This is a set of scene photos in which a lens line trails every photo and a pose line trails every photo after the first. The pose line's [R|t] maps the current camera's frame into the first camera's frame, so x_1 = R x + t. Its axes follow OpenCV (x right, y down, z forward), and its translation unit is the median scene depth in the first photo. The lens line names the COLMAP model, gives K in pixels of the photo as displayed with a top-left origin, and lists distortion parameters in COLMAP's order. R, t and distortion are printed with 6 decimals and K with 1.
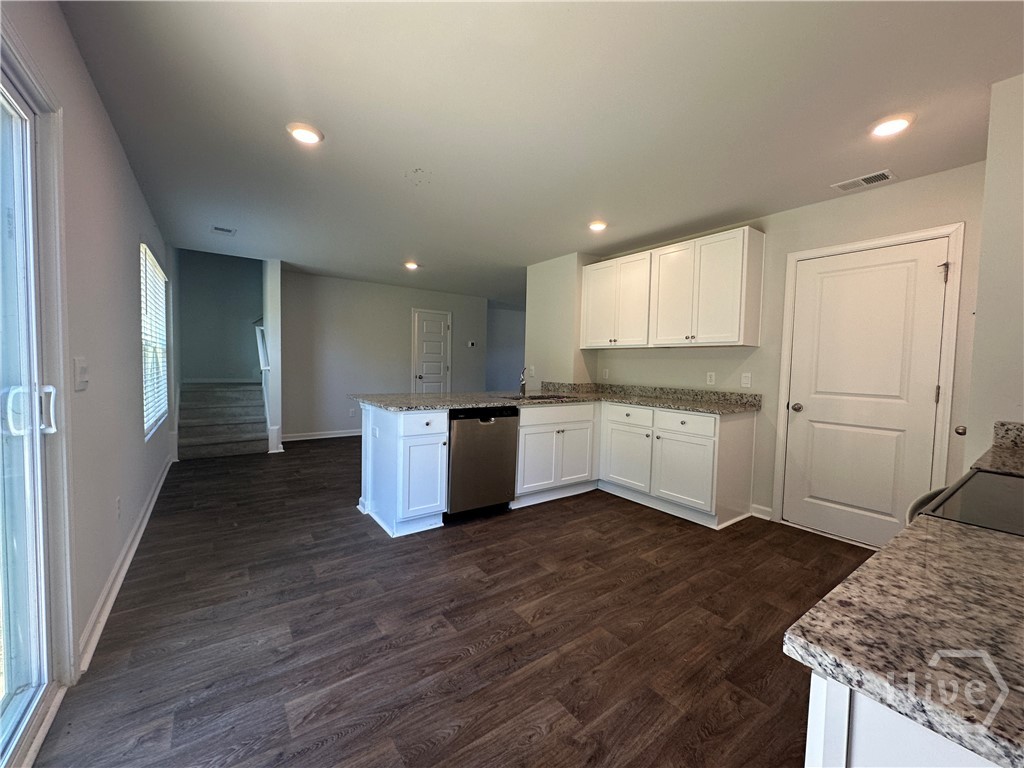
lens RADIAL K [[411.5, 0, 514.3], [0, 411.5, 383.0], [0, 0, 1]] dist [0.000742, -0.000019]
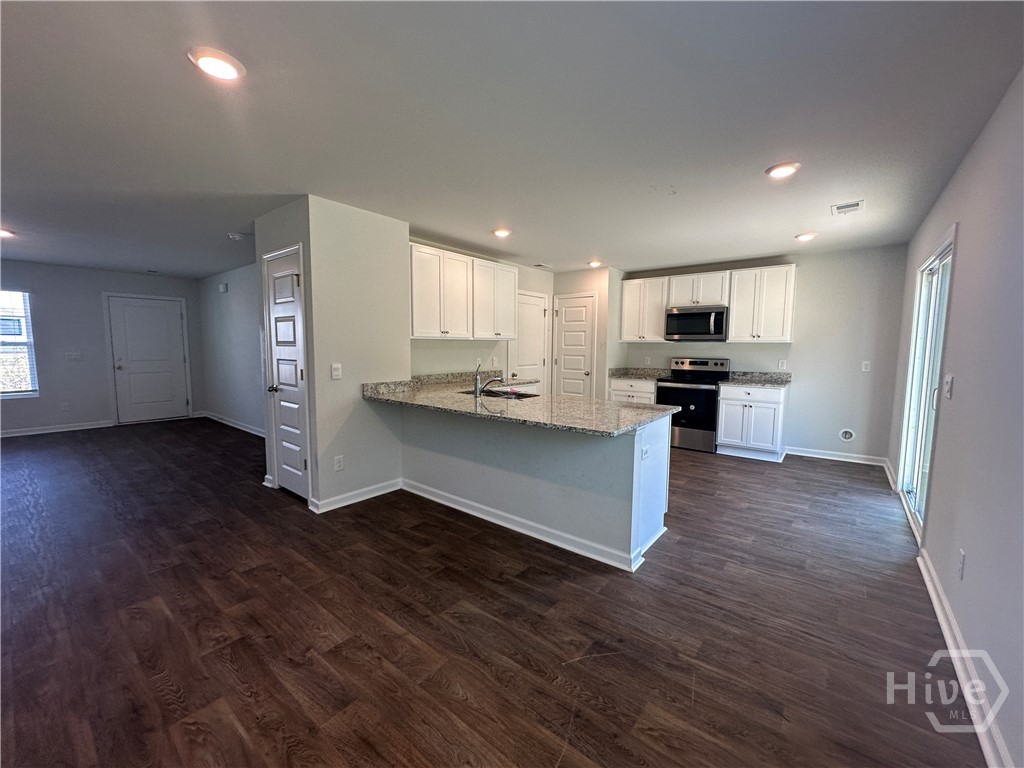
lens RADIAL K [[411.5, 0, 513.7], [0, 411.5, 384.2], [0, 0, 1]] dist [0.000742, -0.000019]
pose [[-0.266591, -0.116670, 0.956722, -1.086203], [0.031954, 0.991031, 0.129758, -0.139378], [-0.963280, 0.065164, -0.260472, 1.519636]]
